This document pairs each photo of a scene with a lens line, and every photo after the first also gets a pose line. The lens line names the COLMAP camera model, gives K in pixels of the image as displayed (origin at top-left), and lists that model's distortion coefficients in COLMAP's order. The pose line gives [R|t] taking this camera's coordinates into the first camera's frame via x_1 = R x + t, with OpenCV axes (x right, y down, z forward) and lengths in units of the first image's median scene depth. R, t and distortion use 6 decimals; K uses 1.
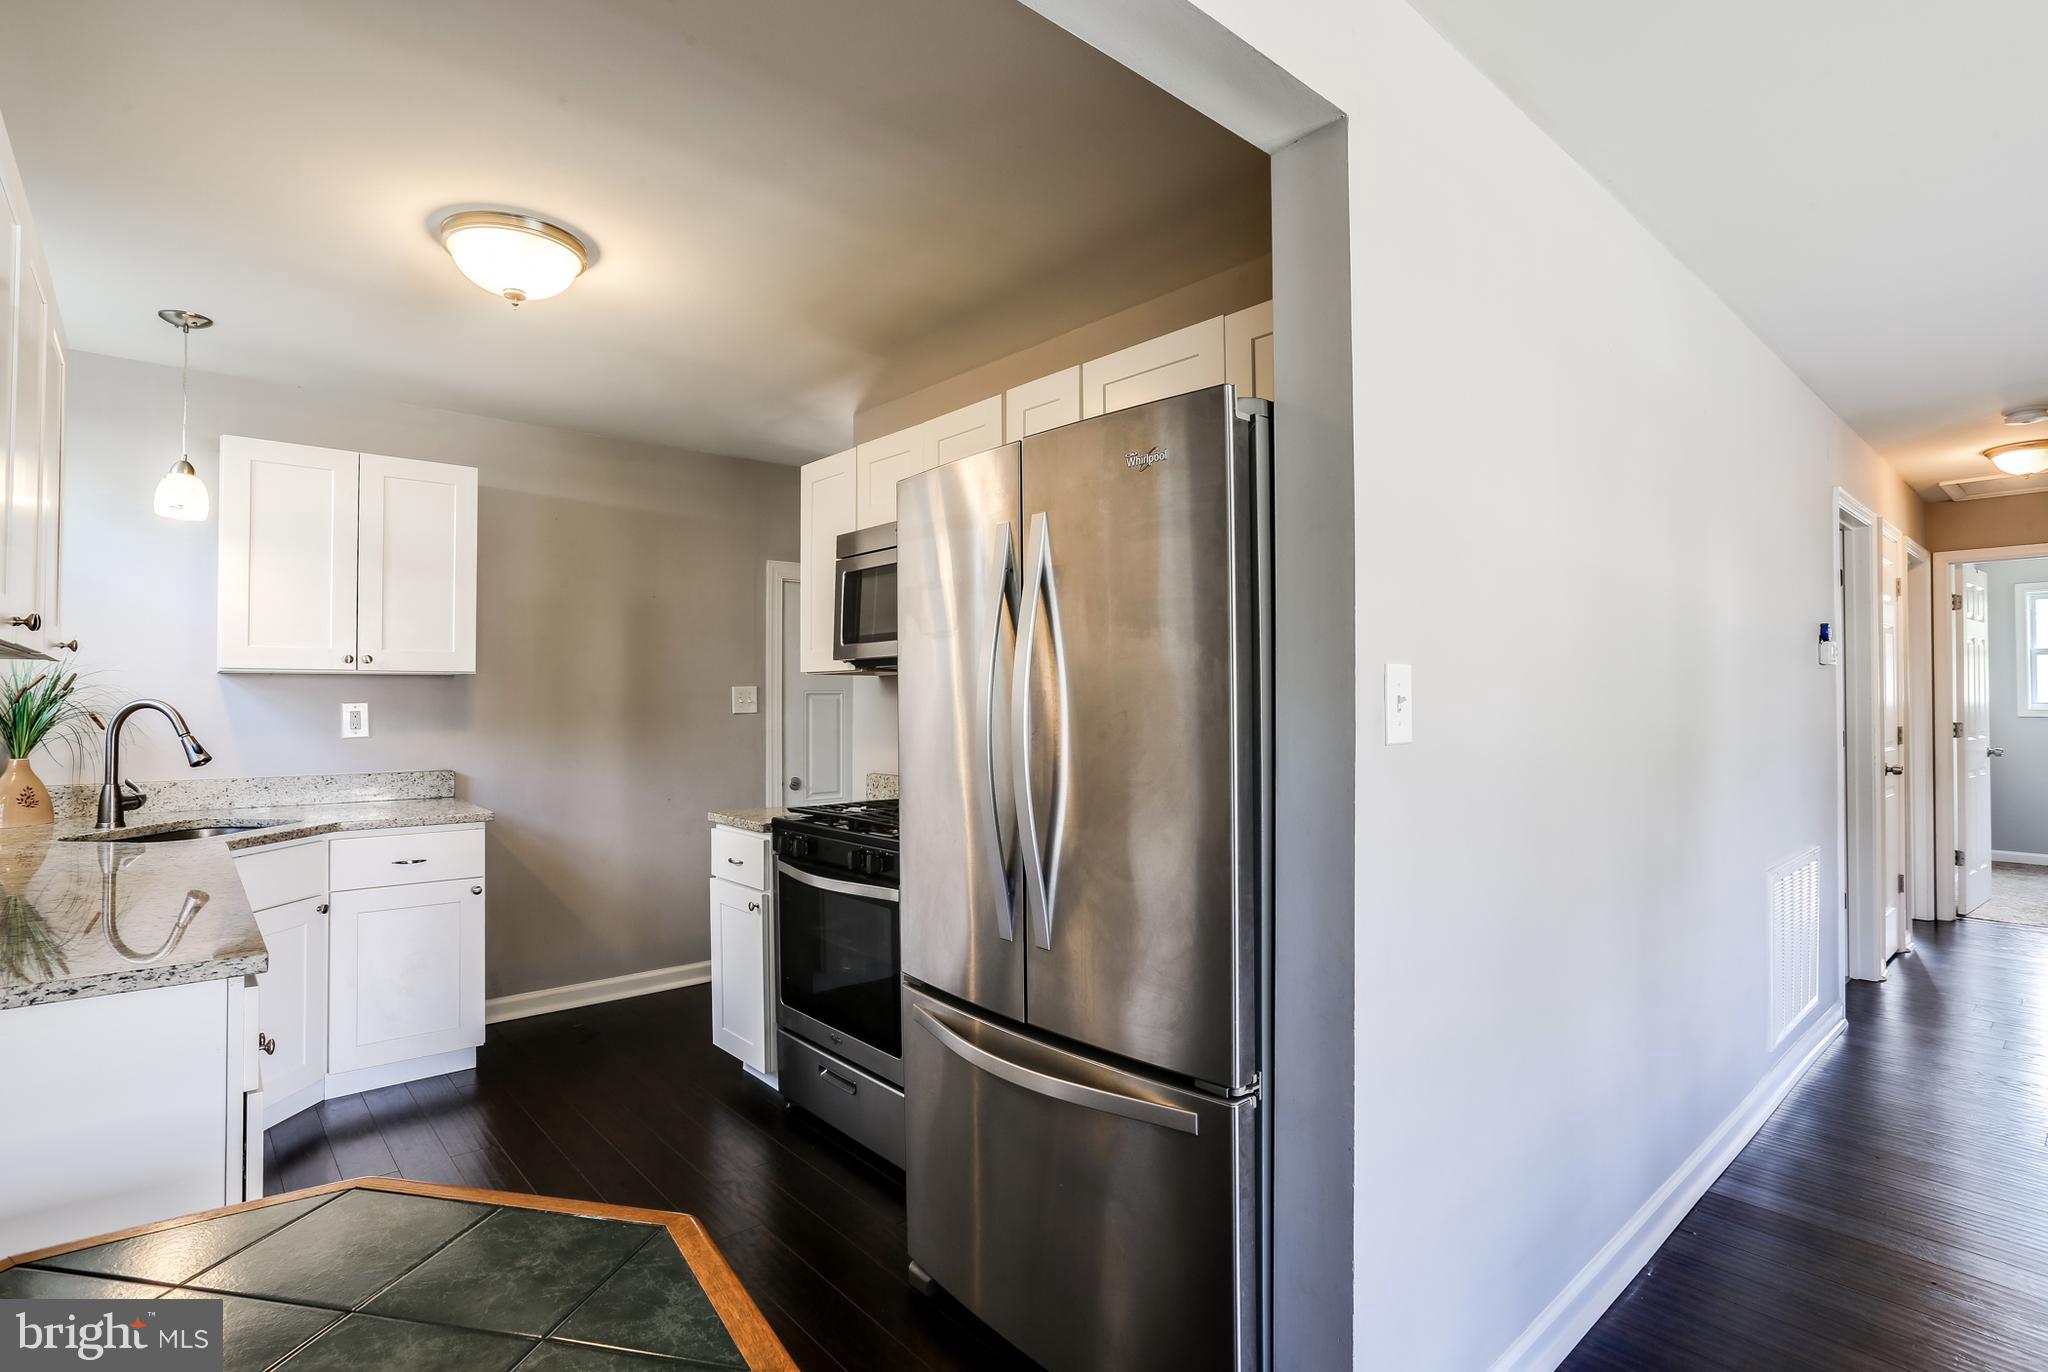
lens RADIAL K [[1004.1, 0, 1024.7], [0, 1004.1, 683.4], [0, 0, 1]] dist [-0.049675, 0.017840]
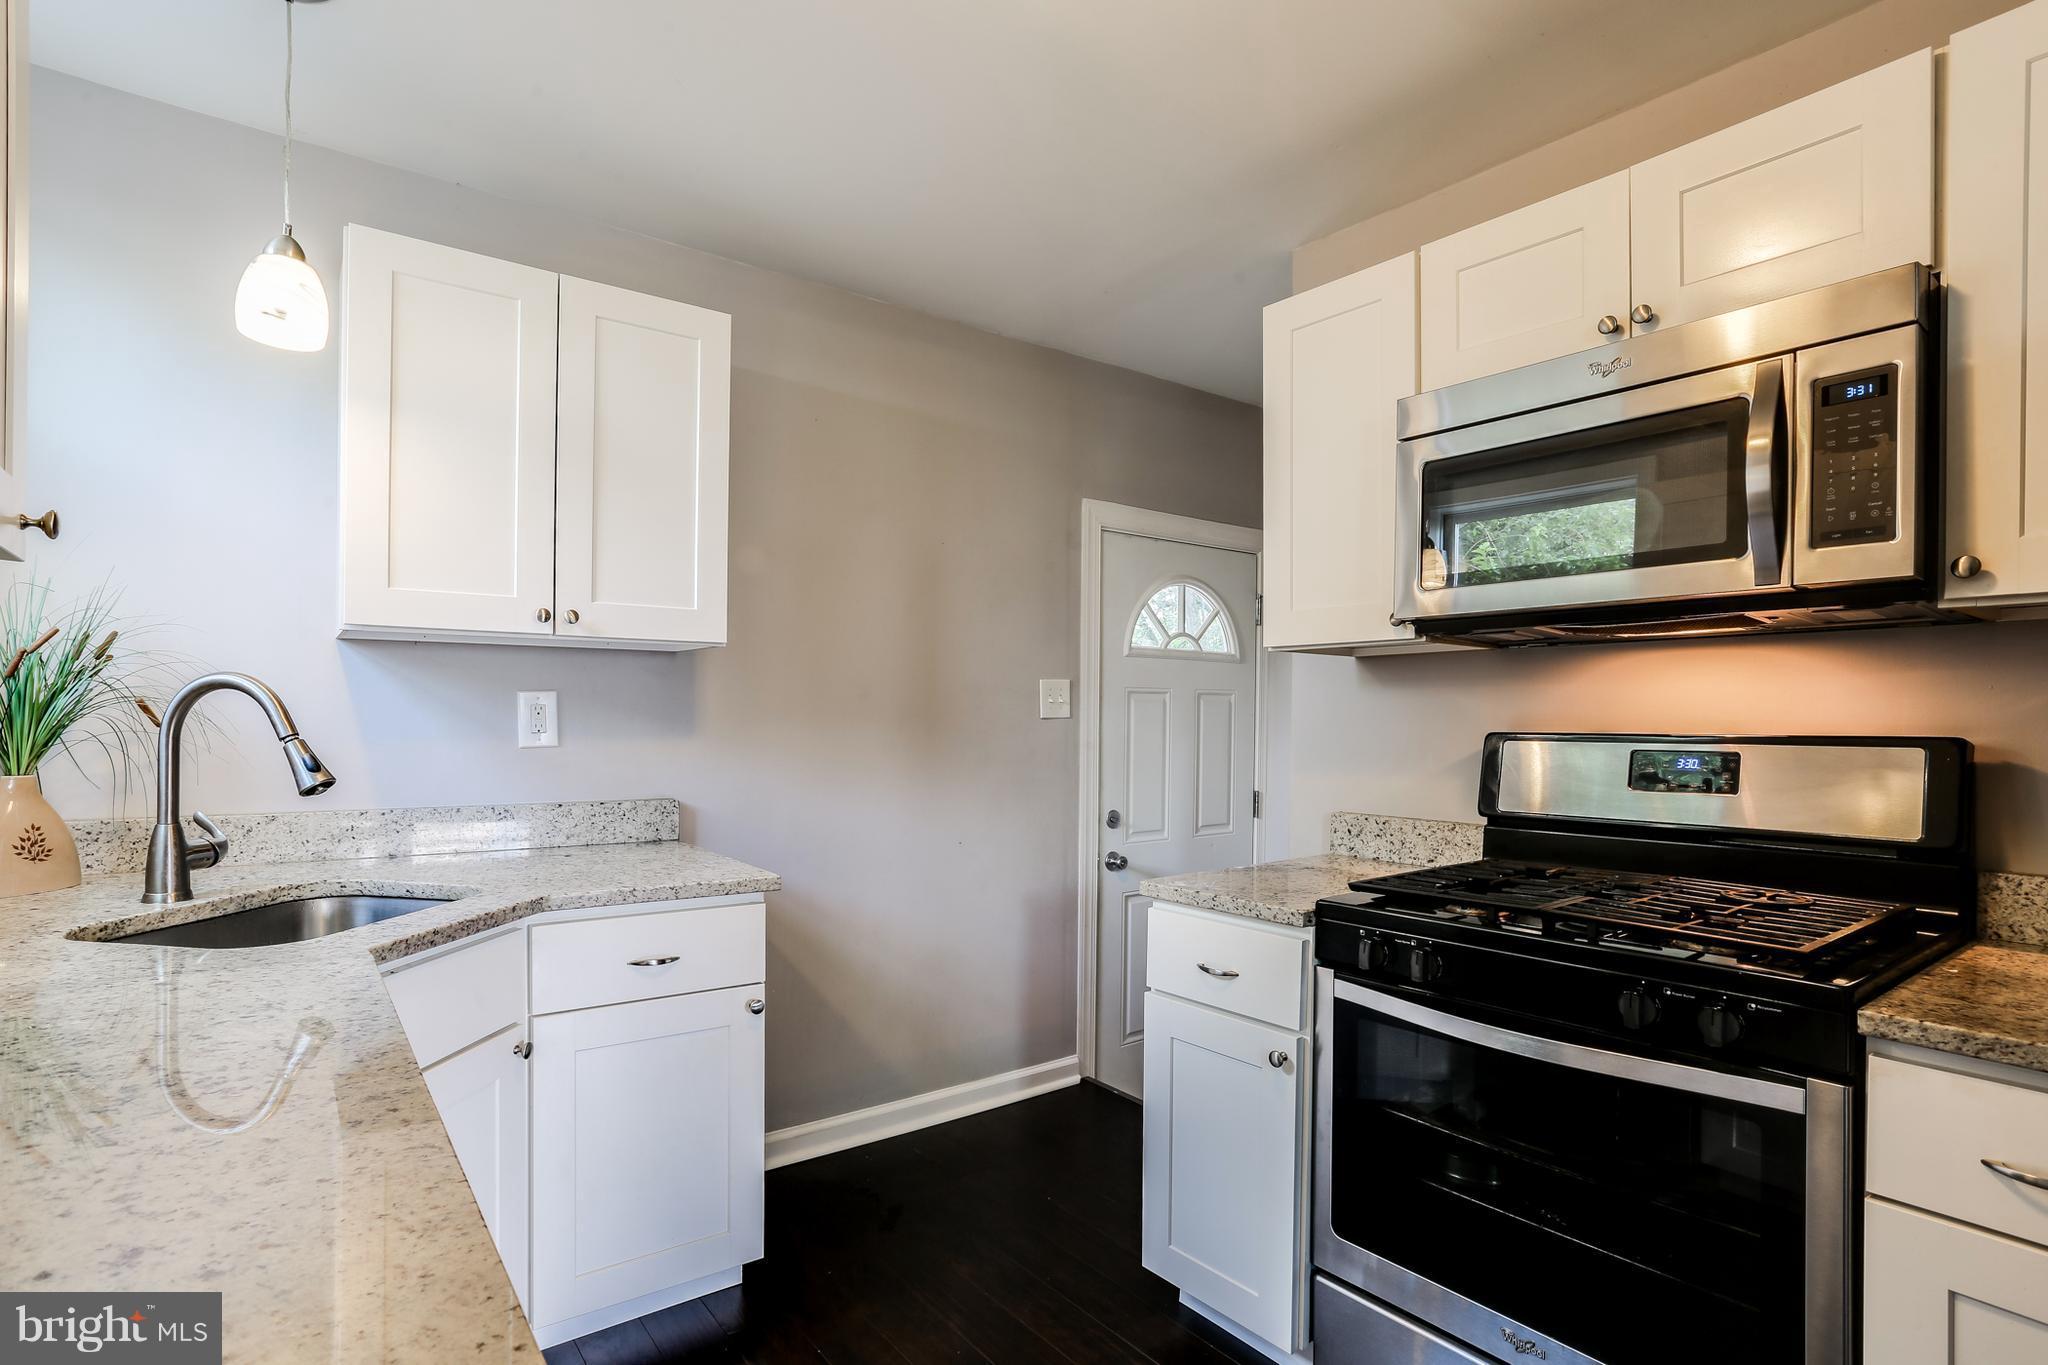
lens RADIAL K [[1023.4, 0, 1008.2], [0, 1023.4, 727.4], [0, 0, 1]] dist [-0.046400, 0.004371]
pose [[0.996559, 0.009851, -0.082298, -0.377164], [-0.007728, 0.999630, 0.026076, 0.027153], [0.082525, -0.025350, 0.996267, 0.435413]]
